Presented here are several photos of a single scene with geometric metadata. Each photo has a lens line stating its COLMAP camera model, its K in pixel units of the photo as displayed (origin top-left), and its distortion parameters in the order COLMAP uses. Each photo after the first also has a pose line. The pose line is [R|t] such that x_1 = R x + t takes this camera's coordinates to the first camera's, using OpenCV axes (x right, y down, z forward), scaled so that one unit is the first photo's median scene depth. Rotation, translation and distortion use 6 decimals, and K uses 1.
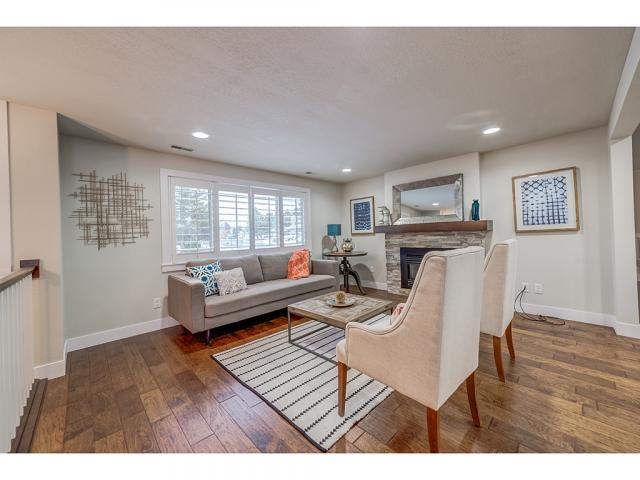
lens RADIAL K [[247.3, 0, 321.3], [0, 247.3, 232.1], [0, 0, 1]] dist [0.002507, 0.000821]
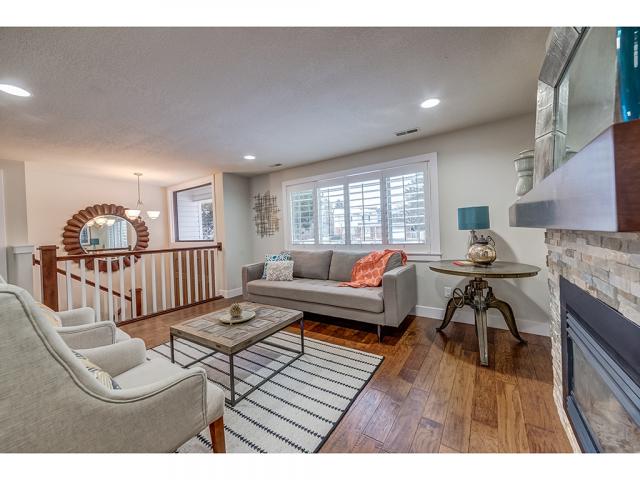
lens RADIAL K [[247.3, 0, 321.3], [0, 247.3, 232.1], [0, 0, 1]] dist [0.002507, 0.000821]
pose [[0.212220, 0.031063, -0.976728, 0.609975], [0.042840, 0.998238, 0.041055, -0.017825], [0.976282, -0.050556, 0.210516, 0.717385]]
